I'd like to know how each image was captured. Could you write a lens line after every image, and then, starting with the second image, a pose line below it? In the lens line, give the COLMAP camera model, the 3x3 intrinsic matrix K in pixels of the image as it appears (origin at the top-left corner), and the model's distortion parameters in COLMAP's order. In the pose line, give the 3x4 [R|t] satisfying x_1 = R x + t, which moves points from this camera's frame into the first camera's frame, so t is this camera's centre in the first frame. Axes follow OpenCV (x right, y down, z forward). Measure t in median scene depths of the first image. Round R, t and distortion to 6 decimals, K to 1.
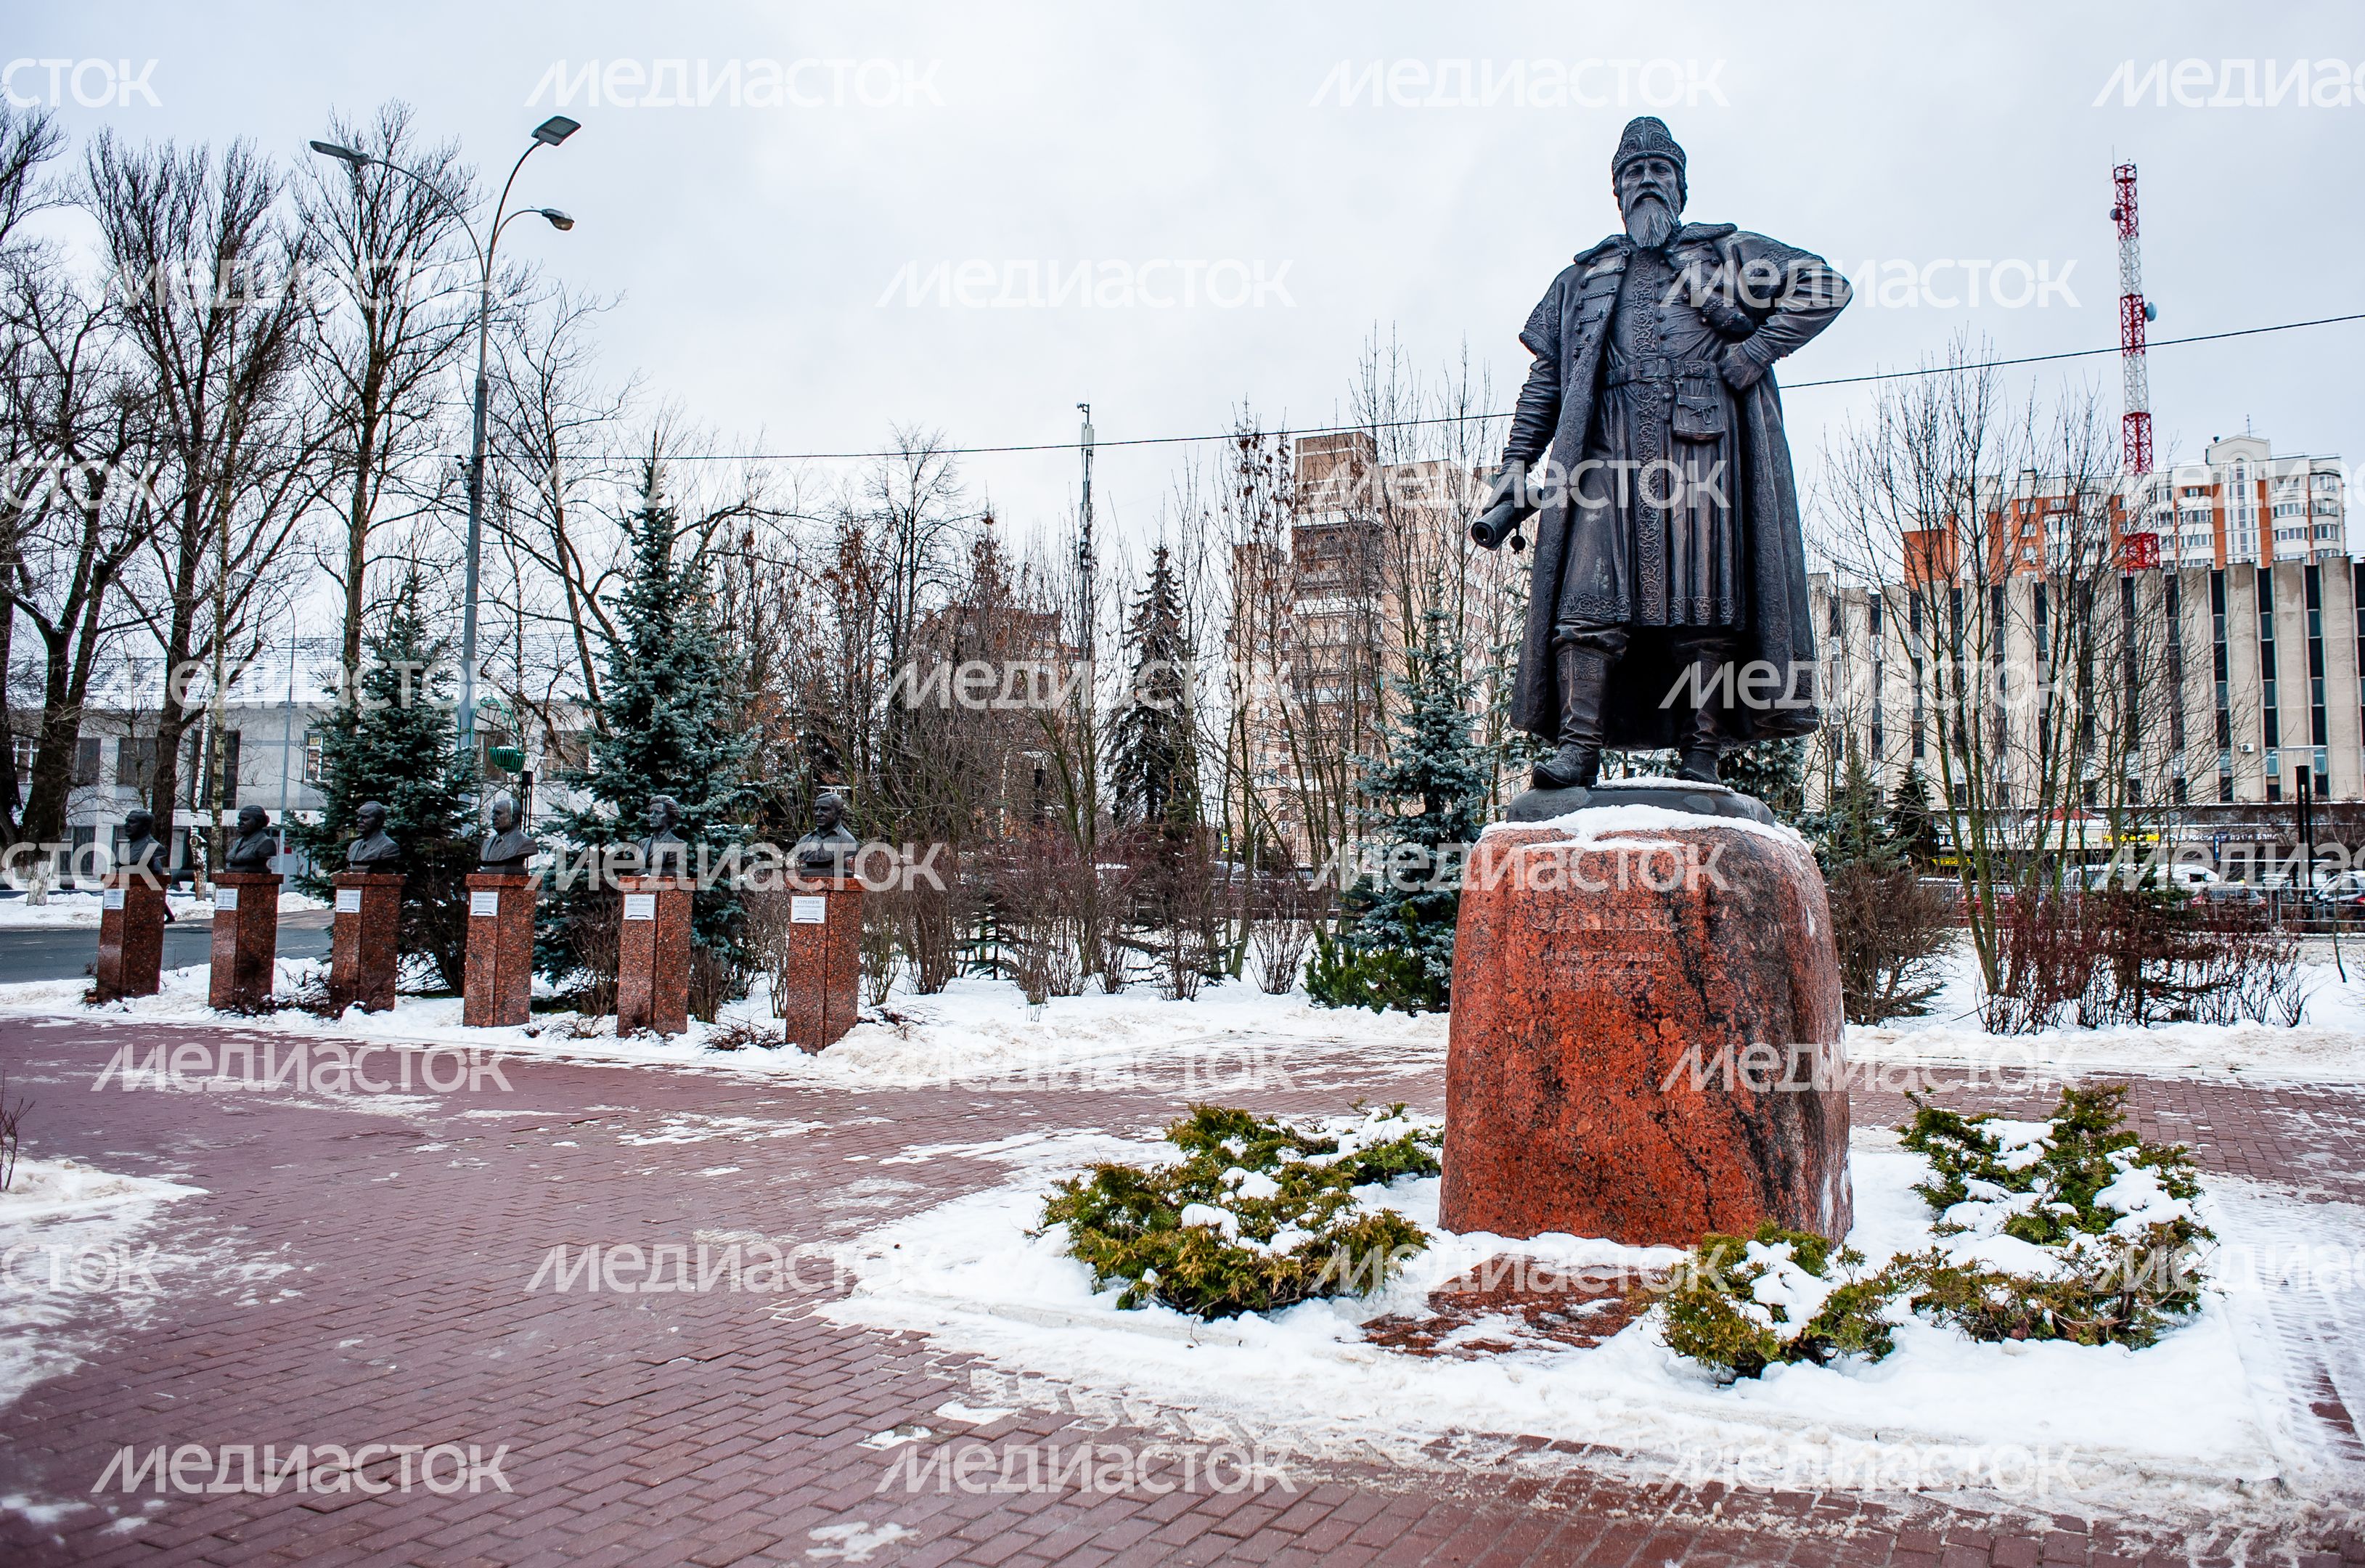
lens RADIAL K [[1769.1, 0, 1261.0], [0, 1769.1, 747.4], [0, 0, 1]] dist [-0.086463, 0.000478]
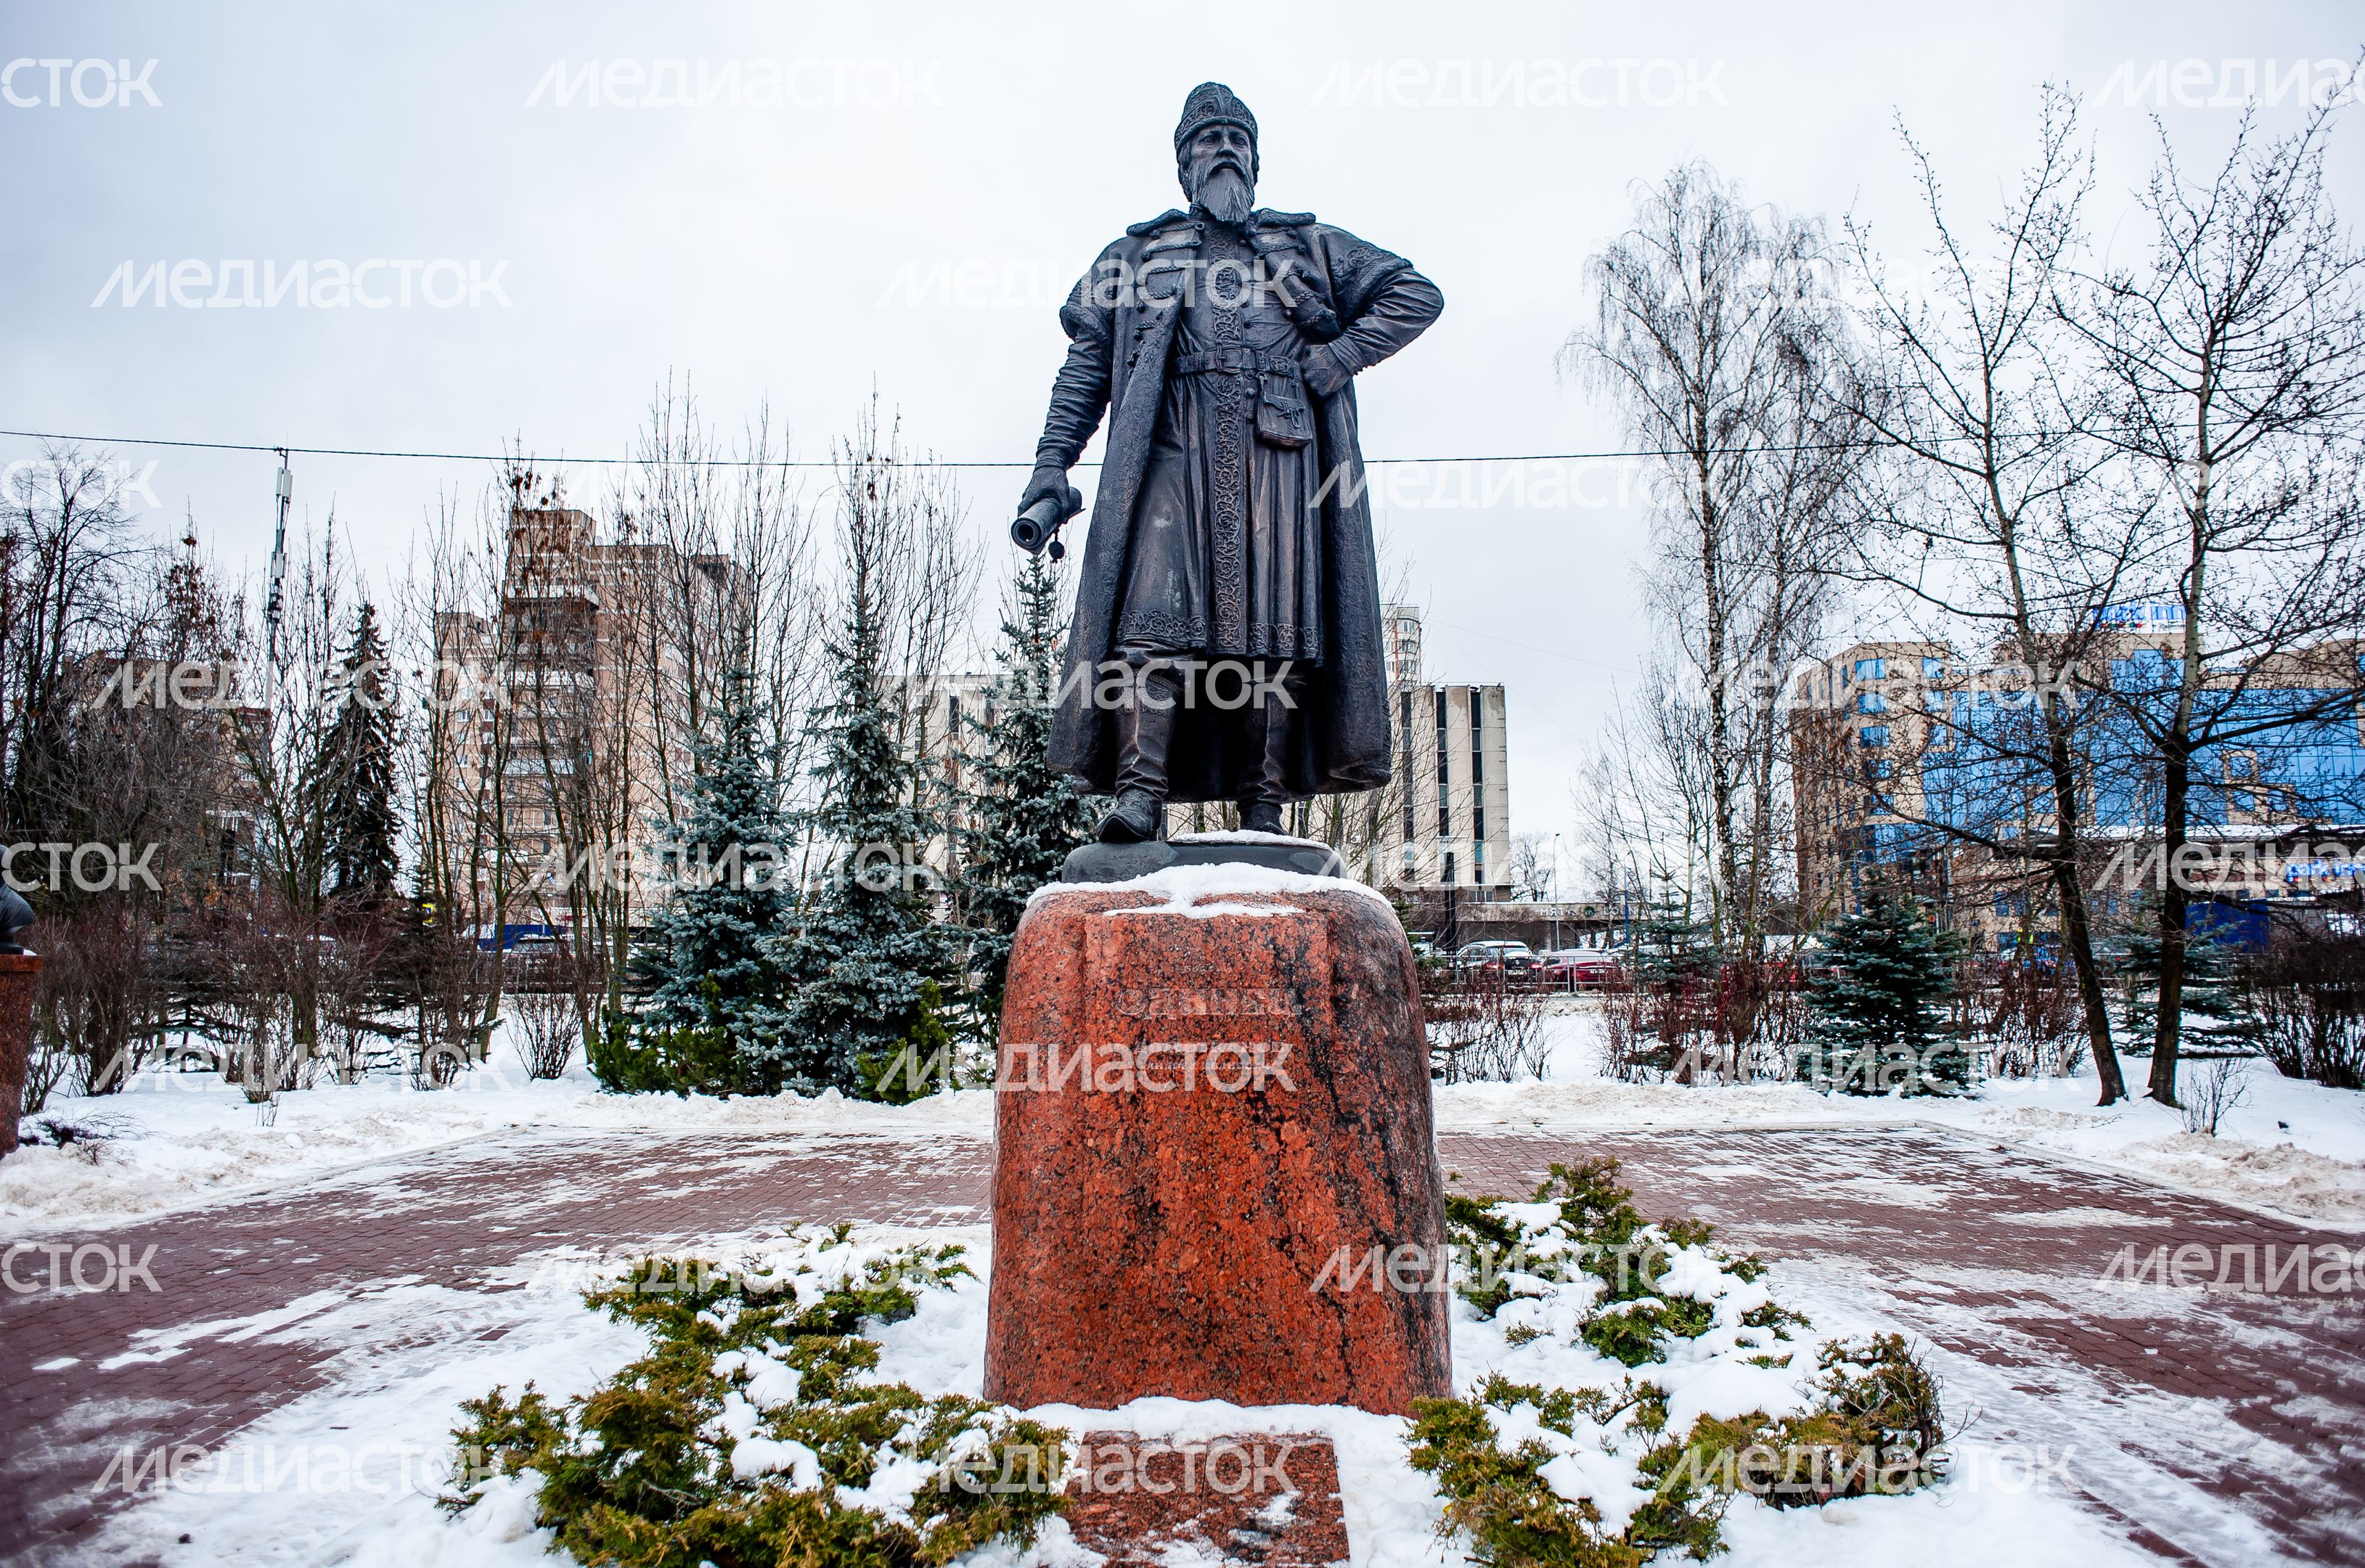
lens RADIAL K [[1617.4, 0, 1196.3], [0, 1617.4, 765.4], [0, 0, 1]] dist [-0.091007, 0.079397]
pose [[0.903517, 0.039988, 0.426683, -0.121192], [-0.023124, 0.998736, -0.044635, 0.019444], [-0.427928, 0.030462, 0.903299, 0.291801]]
